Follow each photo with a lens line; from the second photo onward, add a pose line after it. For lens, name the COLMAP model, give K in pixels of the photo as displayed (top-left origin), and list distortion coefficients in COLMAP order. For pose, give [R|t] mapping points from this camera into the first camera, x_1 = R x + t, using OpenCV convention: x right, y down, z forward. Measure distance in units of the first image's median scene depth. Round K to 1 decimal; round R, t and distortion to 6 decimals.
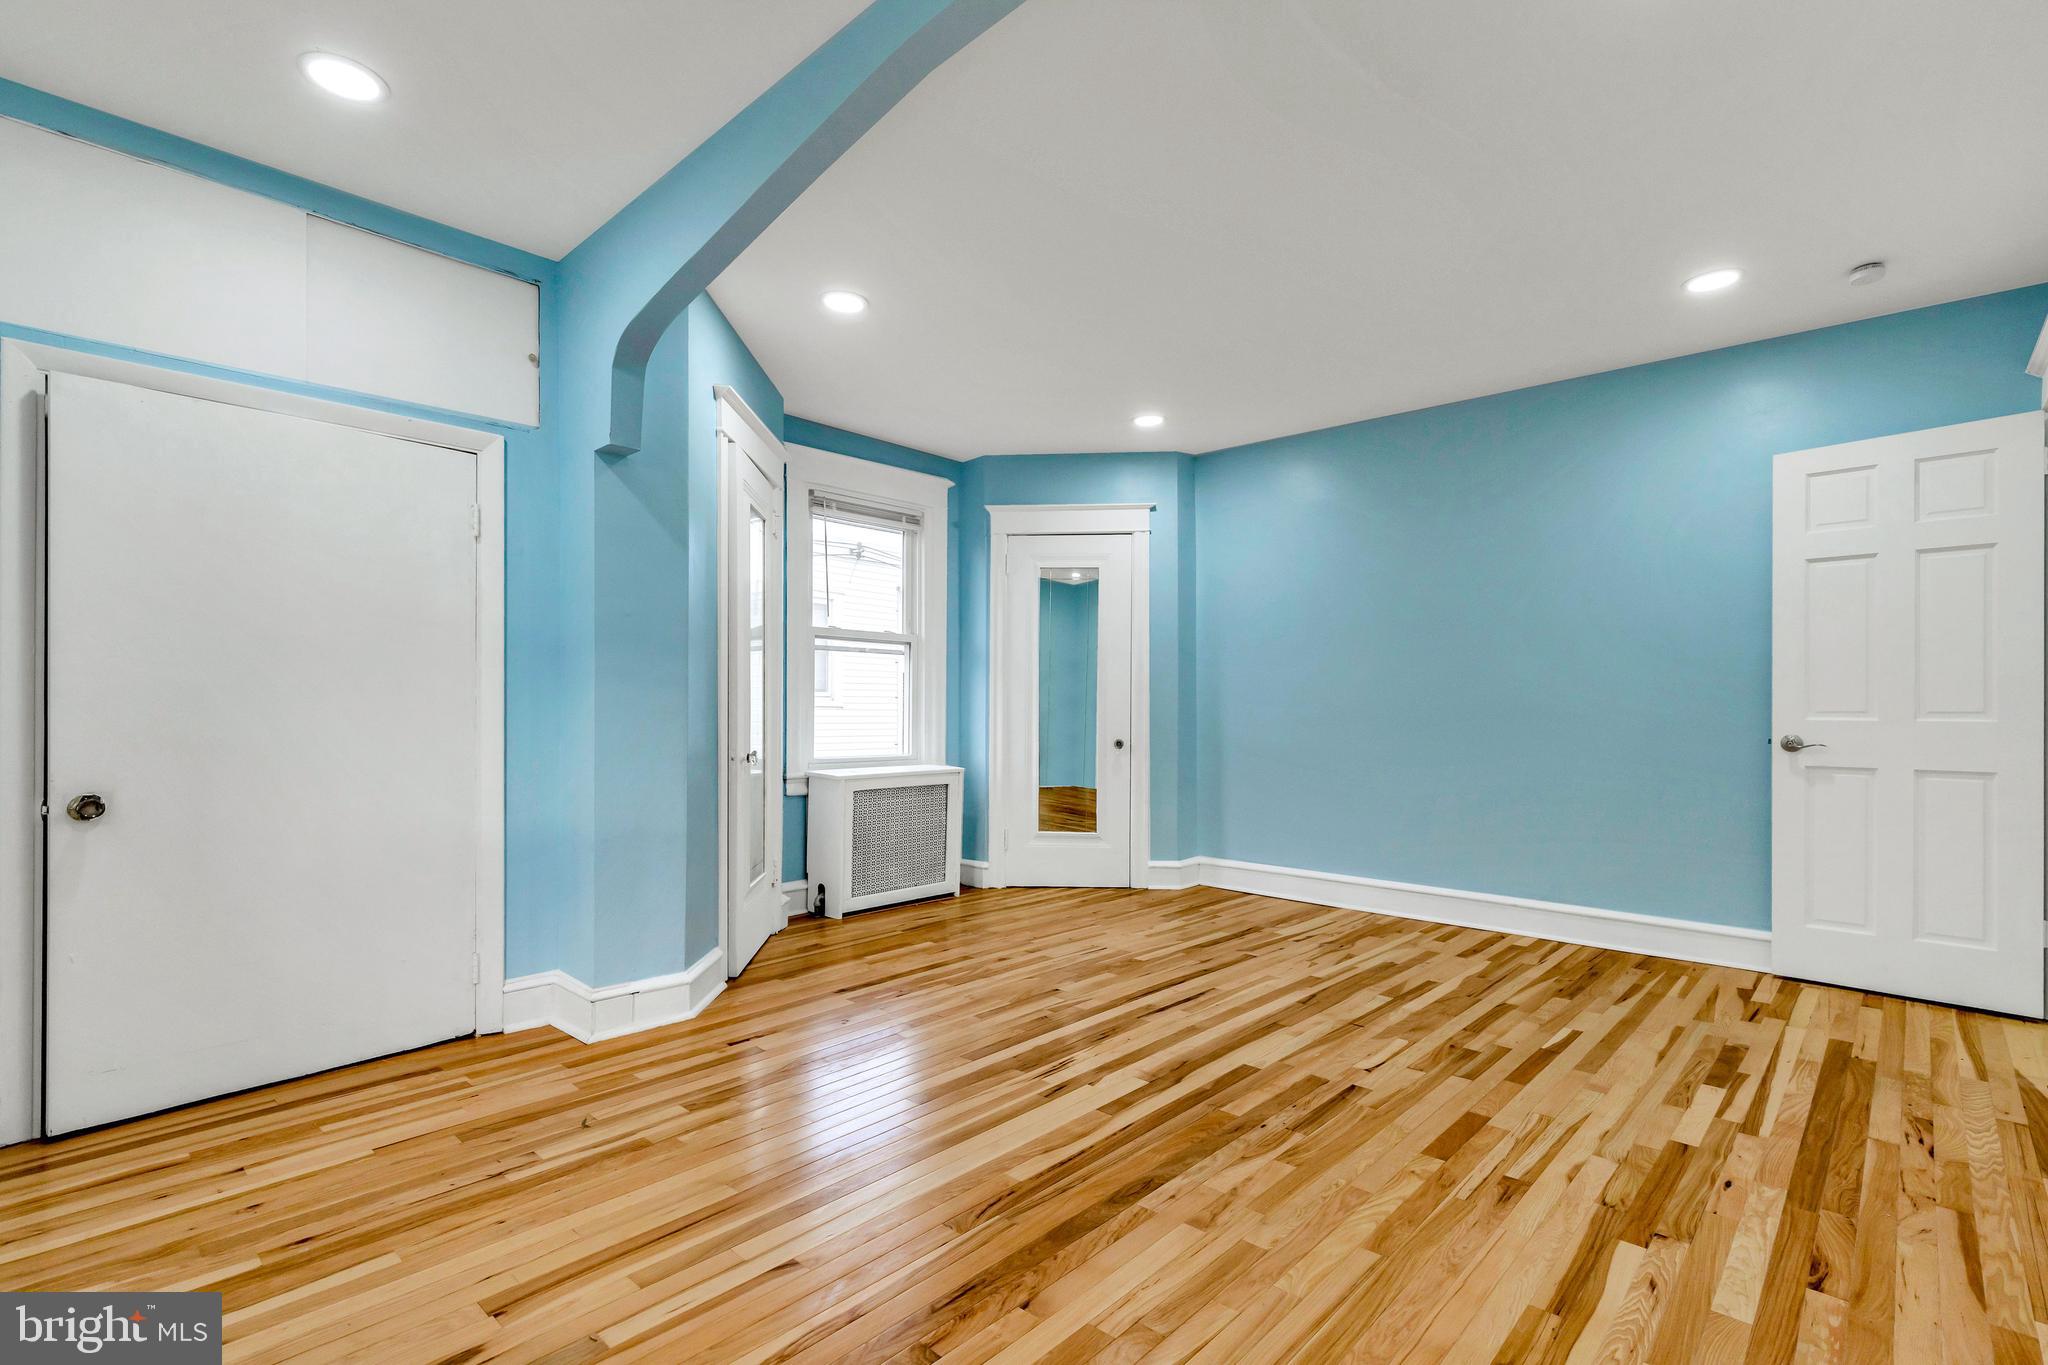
lens RADIAL K [[940.7, 0, 1029.0], [0, 940.7, 696.6], [0, 0, 1]] dist [0.009163, -0.001604]
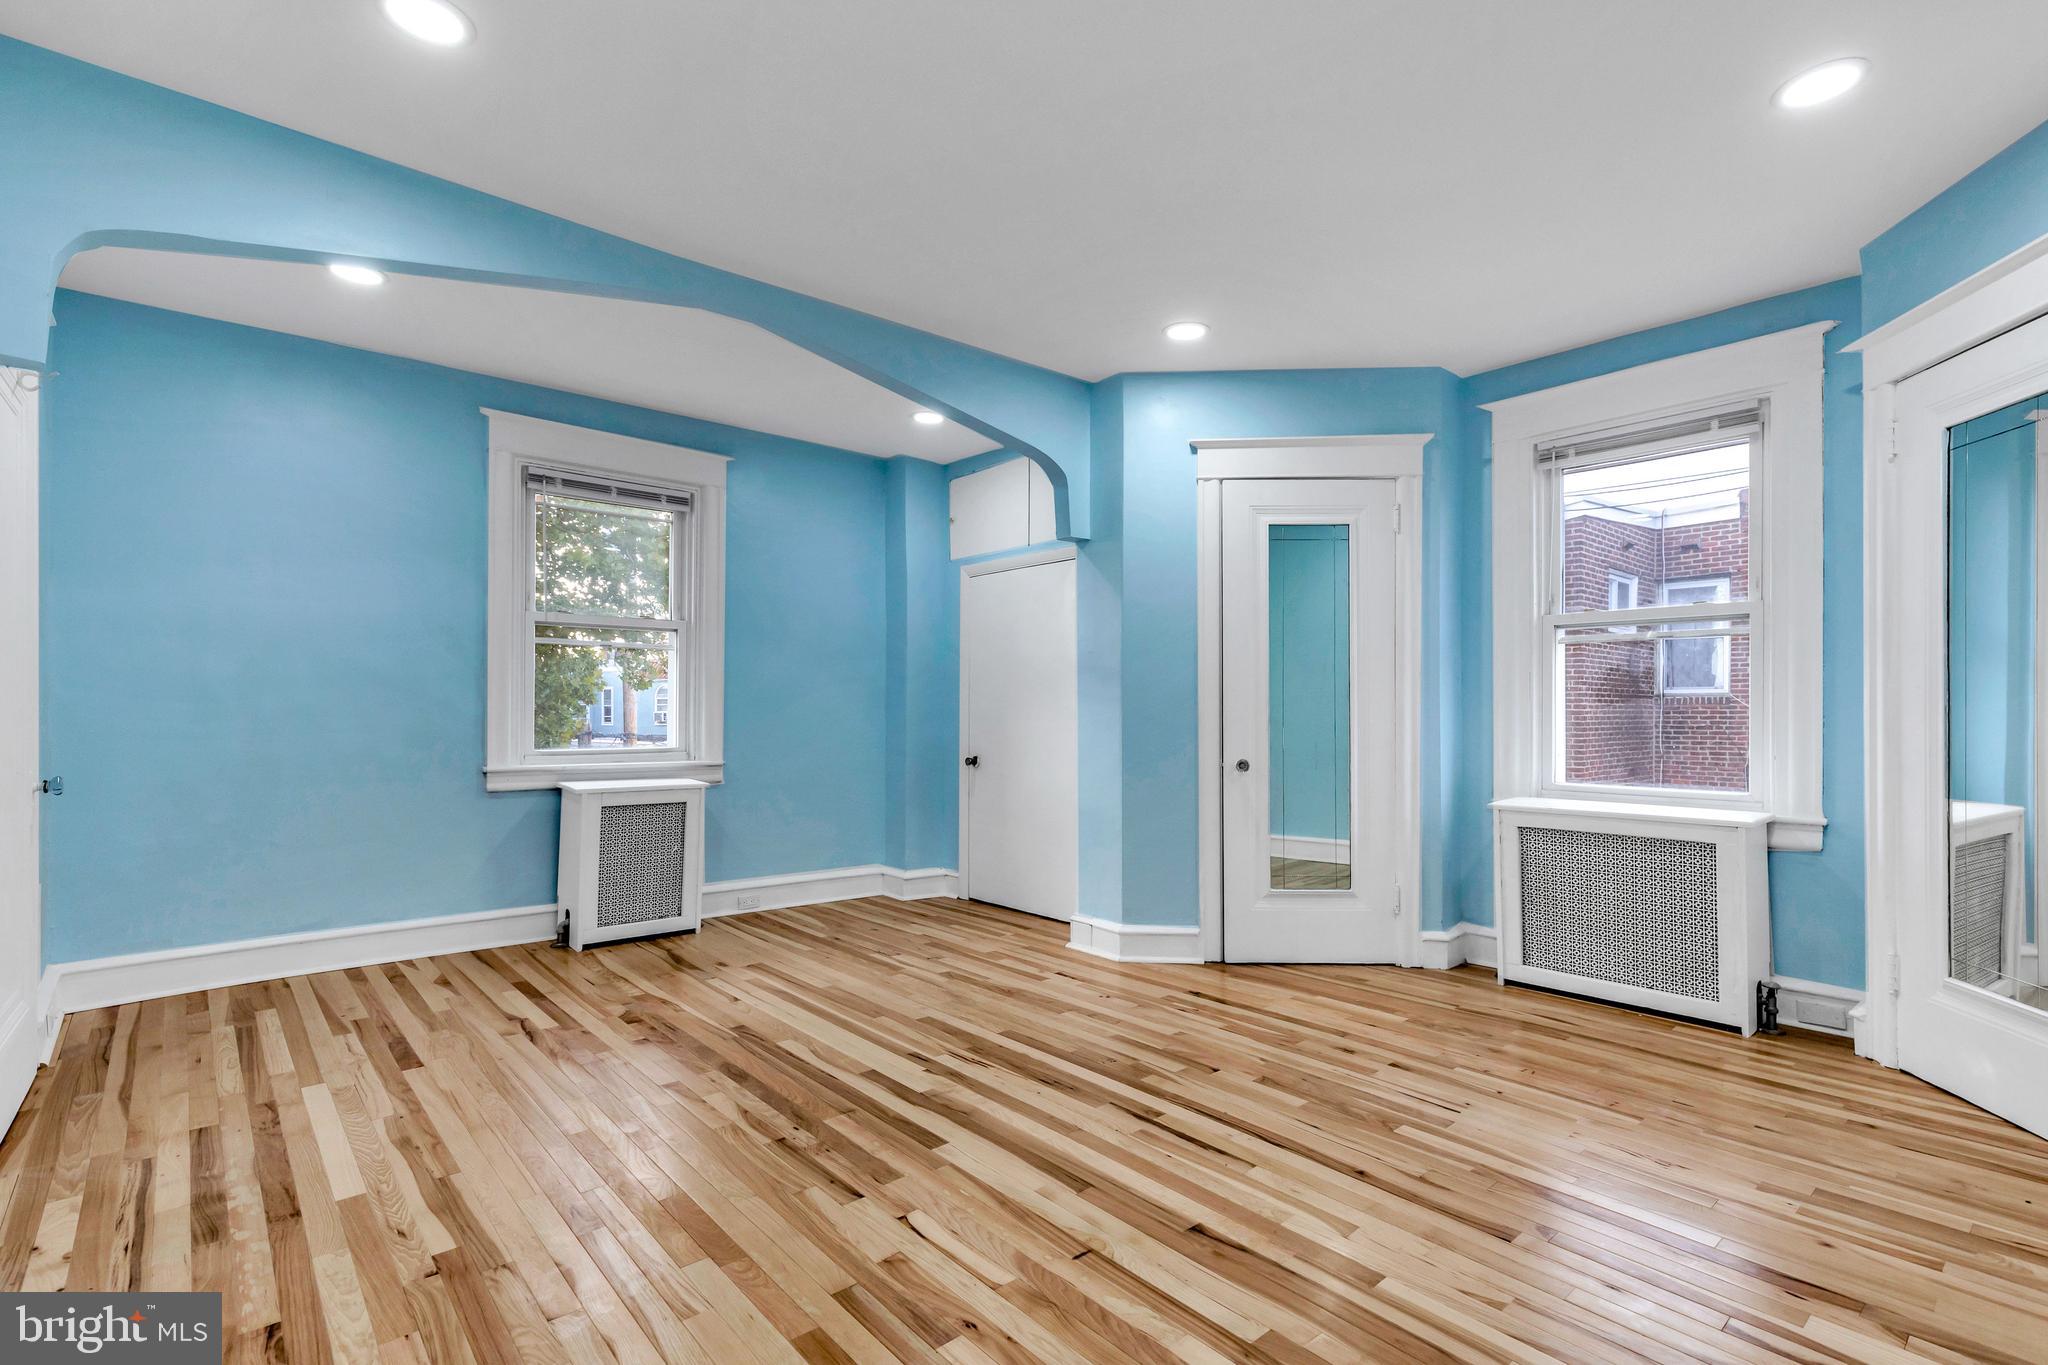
lens RADIAL K [[940.7, 0, 1044.0], [0, 940.7, 724.2], [0, 0, 1]] dist [0.009163, -0.001604]
pose [[-0.085513, 0.009709, -0.996290, 1.070171], [0.013122, 0.999877, 0.008617, 0.005203], [0.996251, -0.012337, -0.085629, 1.166110]]
